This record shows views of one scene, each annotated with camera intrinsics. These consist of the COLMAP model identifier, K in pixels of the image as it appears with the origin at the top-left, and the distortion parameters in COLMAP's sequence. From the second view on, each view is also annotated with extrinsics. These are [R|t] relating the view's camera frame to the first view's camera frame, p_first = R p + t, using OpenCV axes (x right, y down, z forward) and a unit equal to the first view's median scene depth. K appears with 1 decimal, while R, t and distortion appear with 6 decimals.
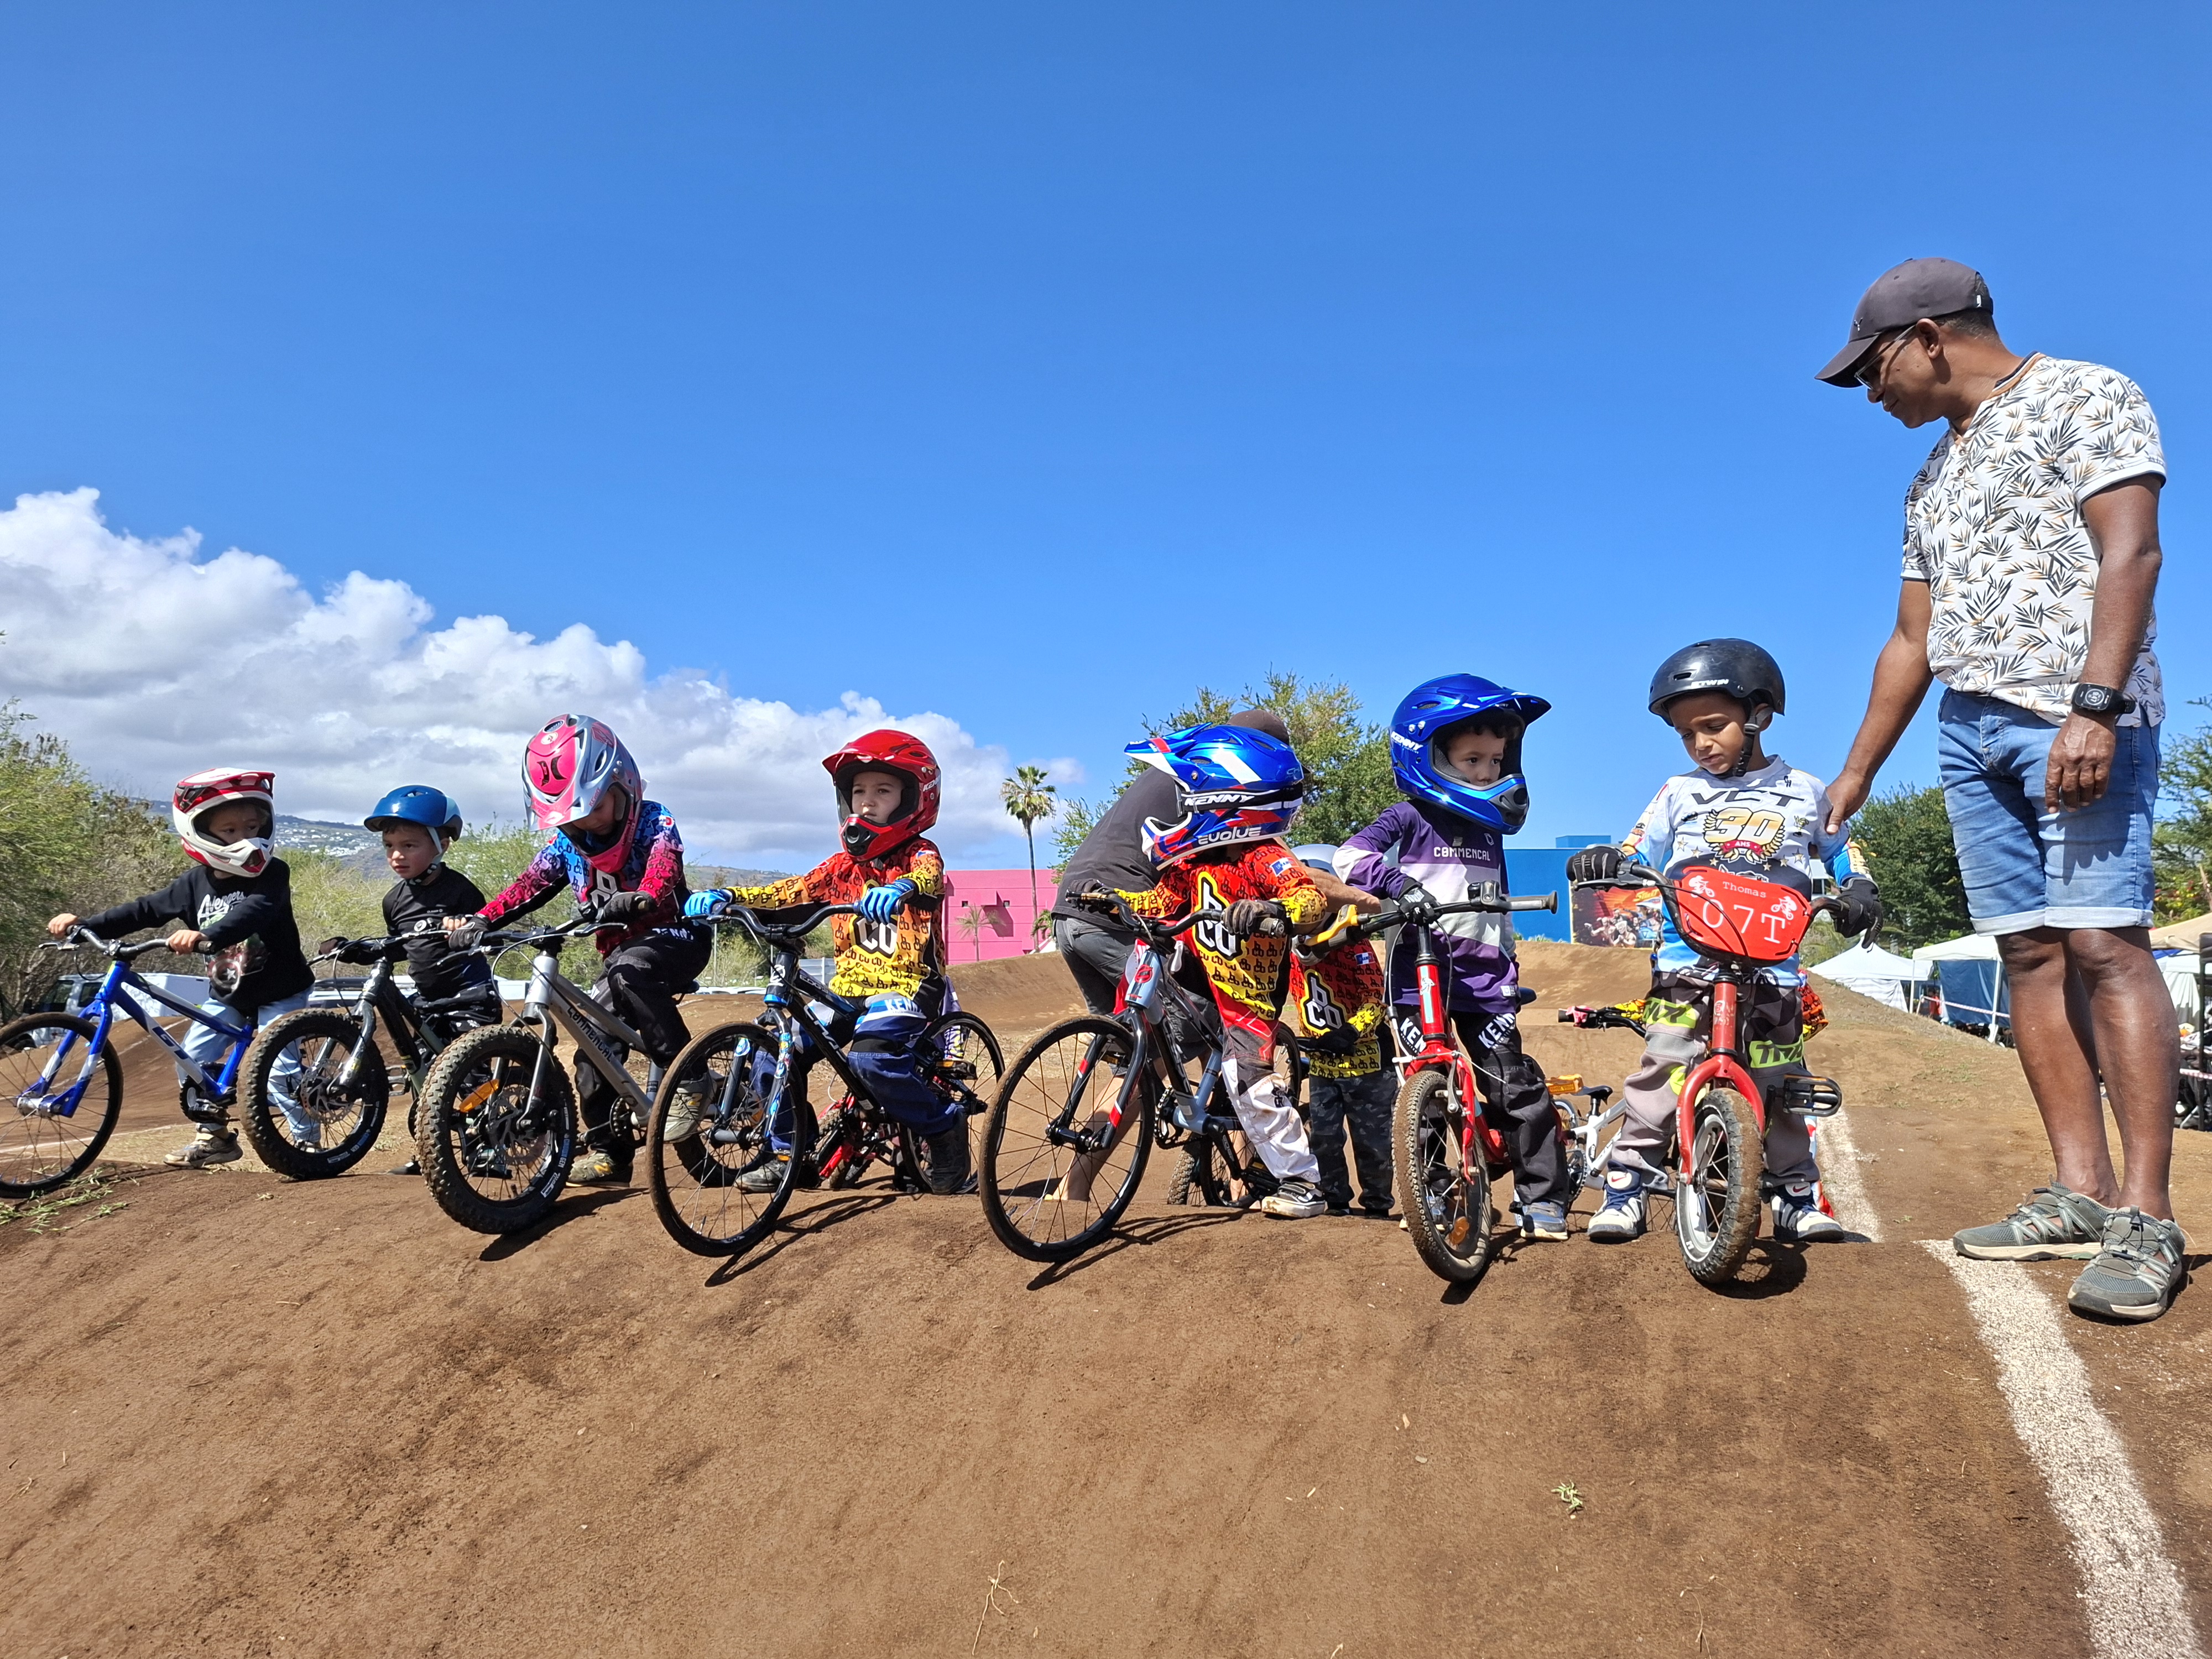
lens RADIAL K [[1466.8, 0, 1089.3], [0, 1466.8, 811.9], [0, 0, 1]] dist [0.037356, -0.035436]
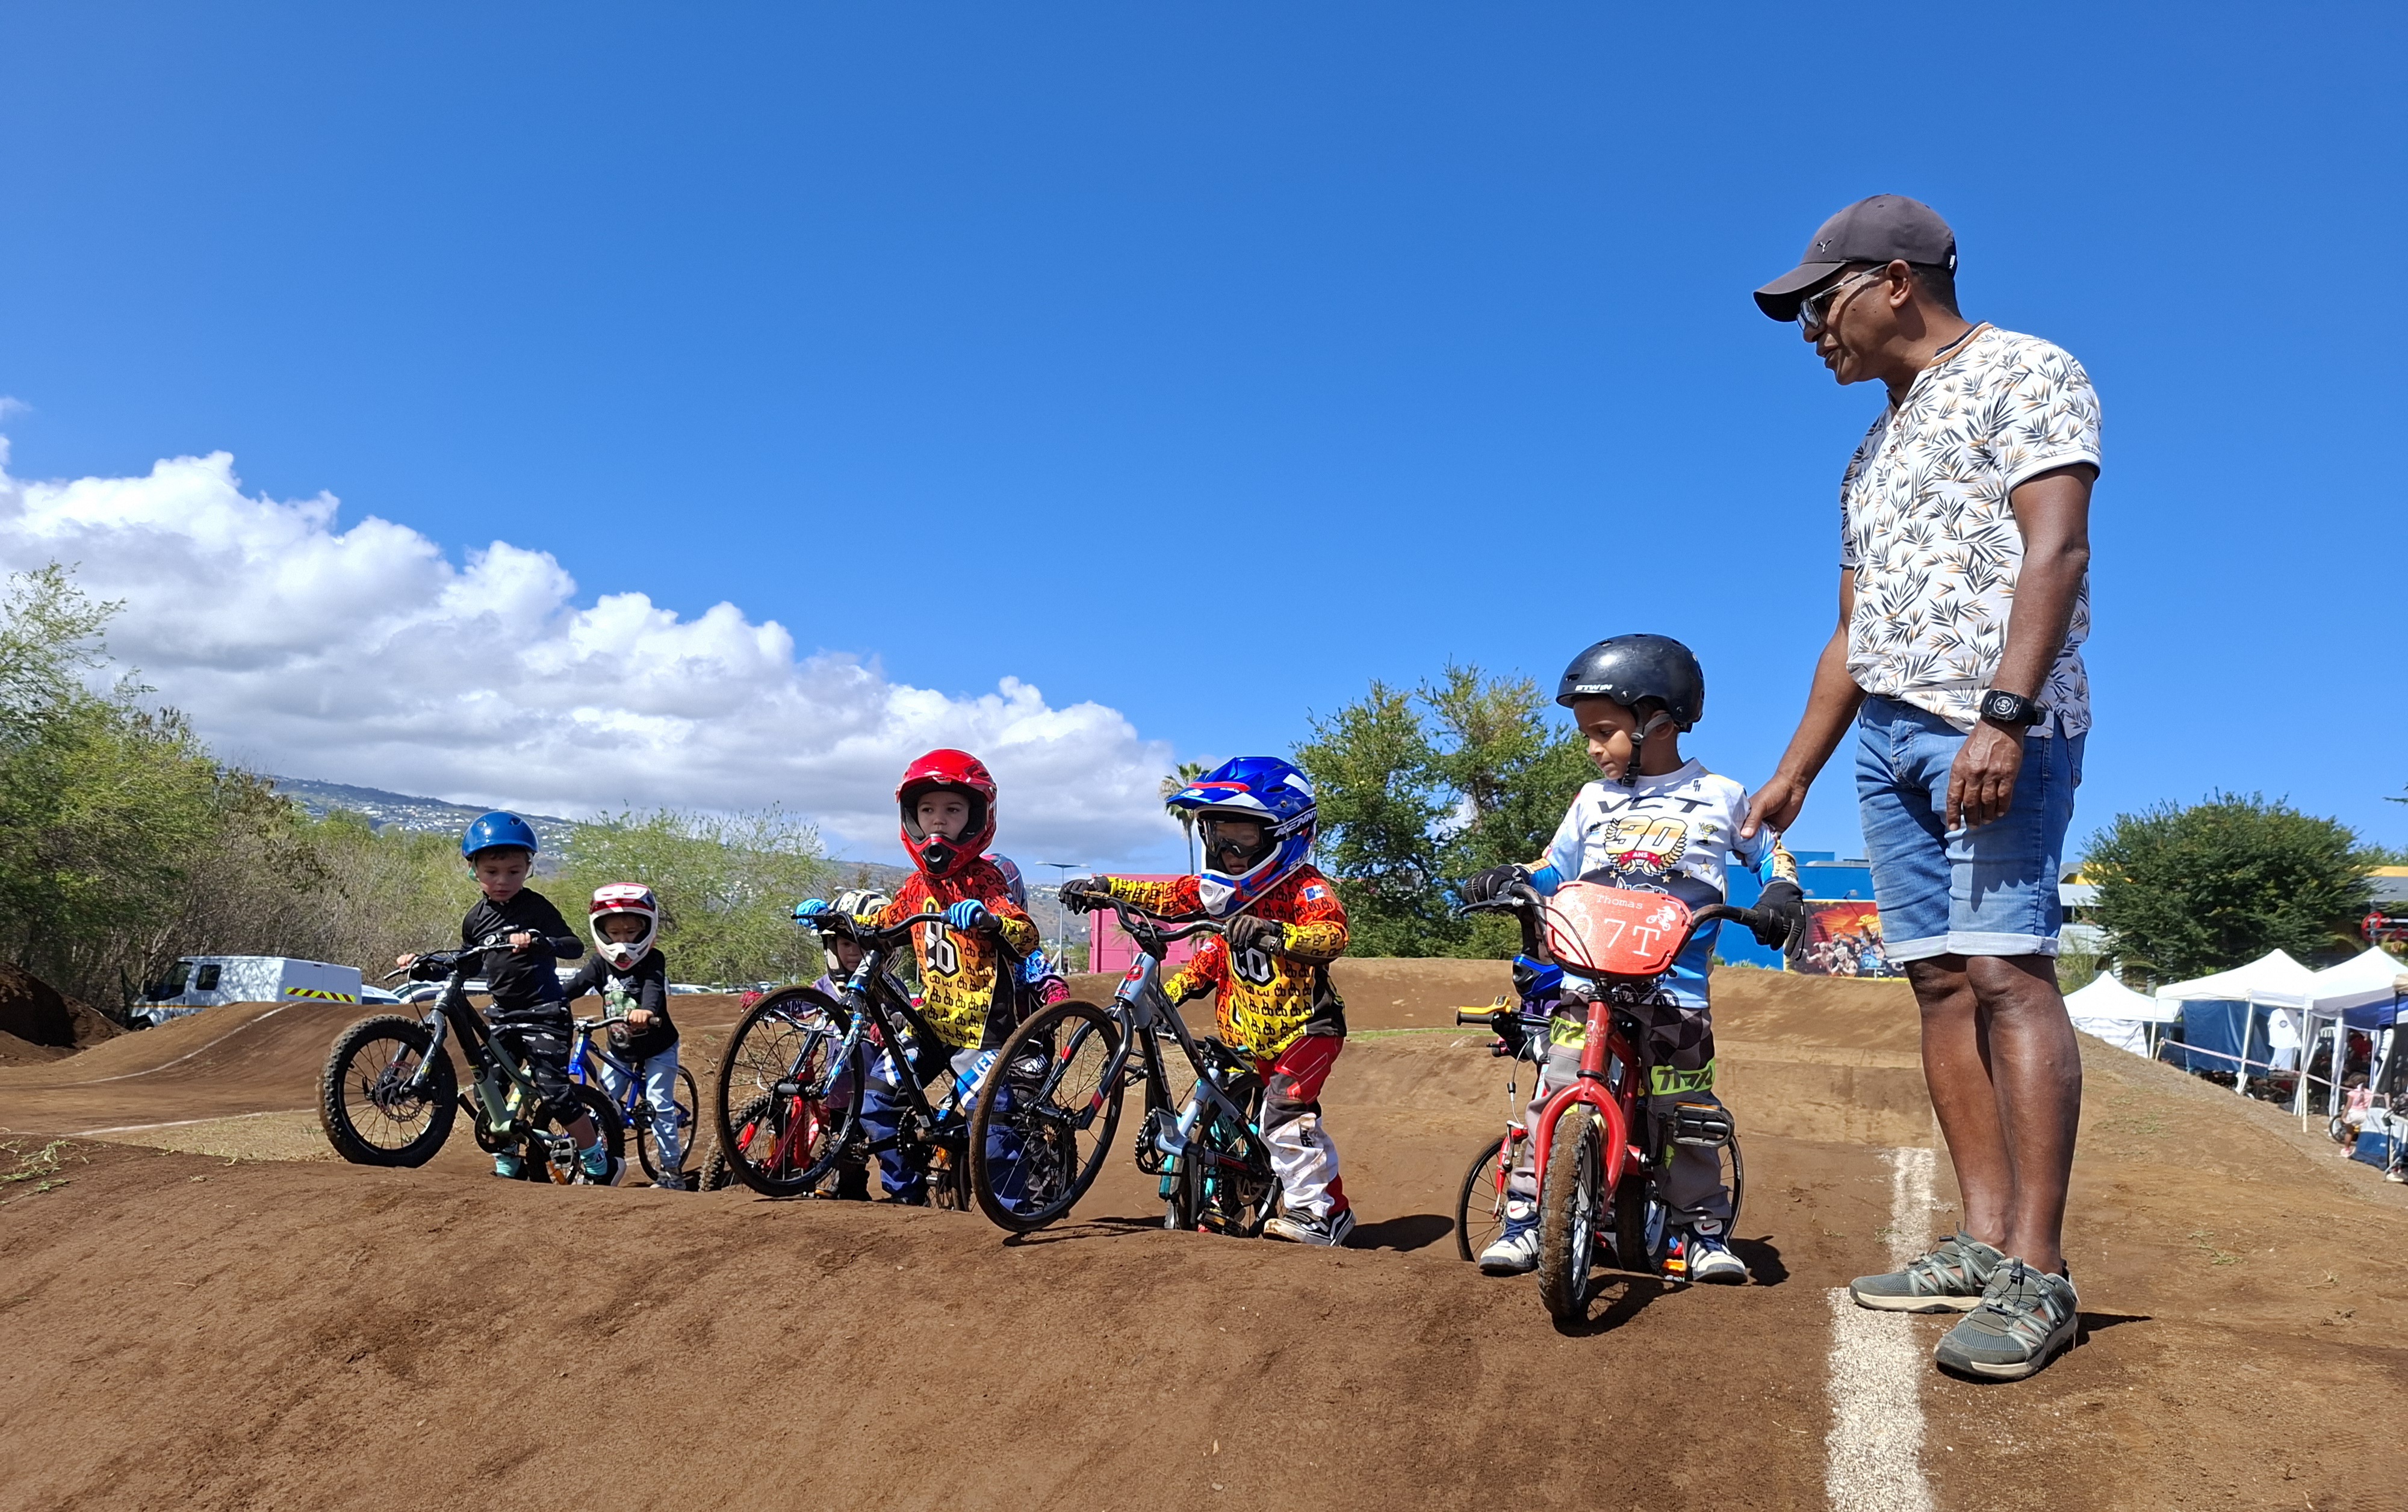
lens RADIAL K [[1595.6, 0, 1225.4], [0, 1595.6, 856.7], [0, 0, 1]] dist [0.040508, -0.035752]
pose [[0.997469, 0.024392, -0.066787, 0.234110], [-0.022585, 0.999362, 0.027681, 0.000324], [0.067419, -0.026103, 0.997383, -0.022573]]
